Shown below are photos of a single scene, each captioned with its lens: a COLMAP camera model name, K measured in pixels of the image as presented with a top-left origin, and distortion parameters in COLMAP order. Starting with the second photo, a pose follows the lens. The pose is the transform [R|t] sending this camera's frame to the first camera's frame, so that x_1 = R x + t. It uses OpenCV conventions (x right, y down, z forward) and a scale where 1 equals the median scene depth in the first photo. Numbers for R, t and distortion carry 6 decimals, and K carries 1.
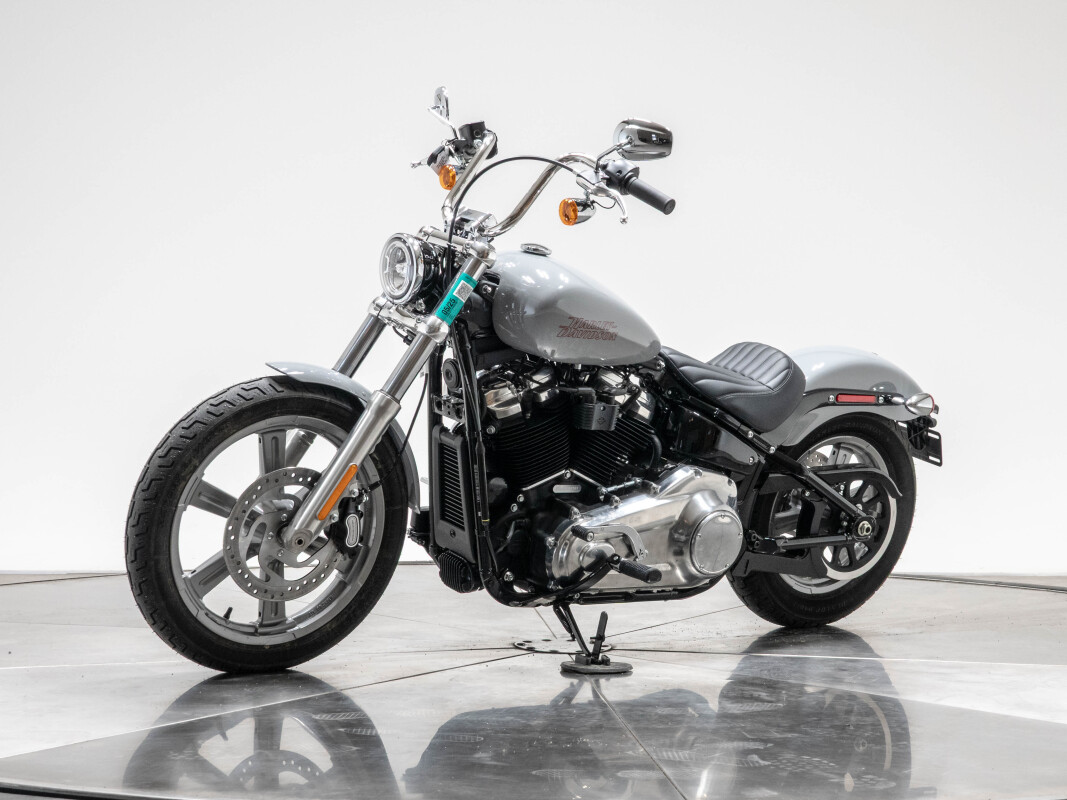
lens RADIAL K [[2277.9, 0, 533.5], [0, 2277.9, 400.0], [0, 0, 1]] dist [-0.031988, 0.017805]
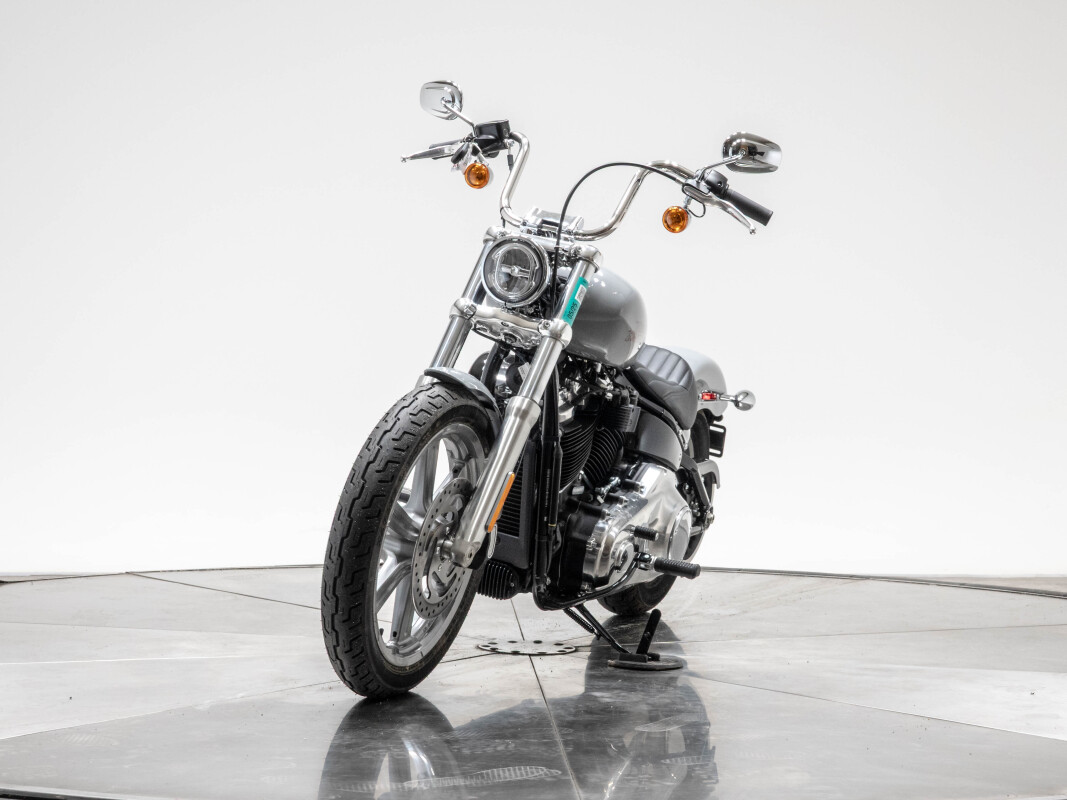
lens RADIAL K [[2277.9, 0, 533.5], [0, 2277.9, 400.0], [0, 0, 1]] dist [-0.031988, 0.017805]
pose [[0.831940, -0.010796, 0.554761, -0.573933], [0.004430, 0.999908, 0.012816, -0.014353], [-0.554848, -0.008204, 0.831911, 0.176836]]
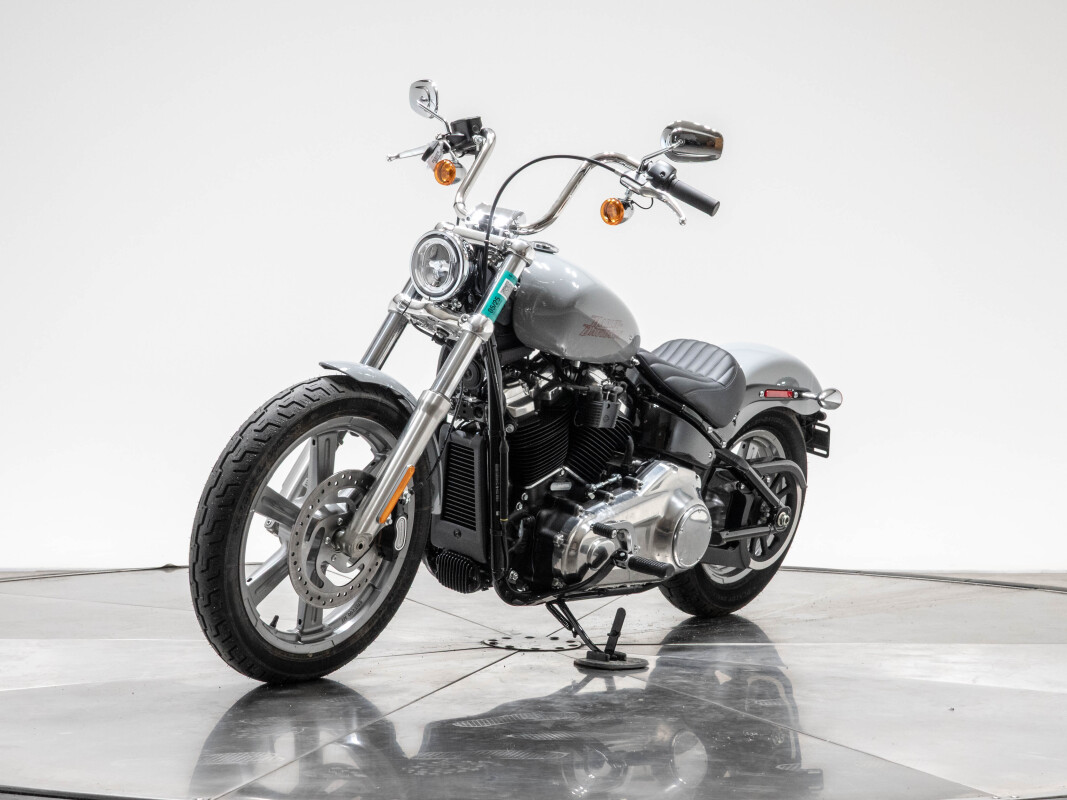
lens RADIAL K [[2277.9, 0, 533.5], [0, 2277.9, 400.0], [0, 0, 1]] dist [-0.031988, 0.017805]
pose [[0.957209, -0.005318, 0.289348, -0.293605], [0.003183, 0.999964, 0.007848, -0.007073], [-0.289379, -0.006591, 0.957192, 0.045469]]
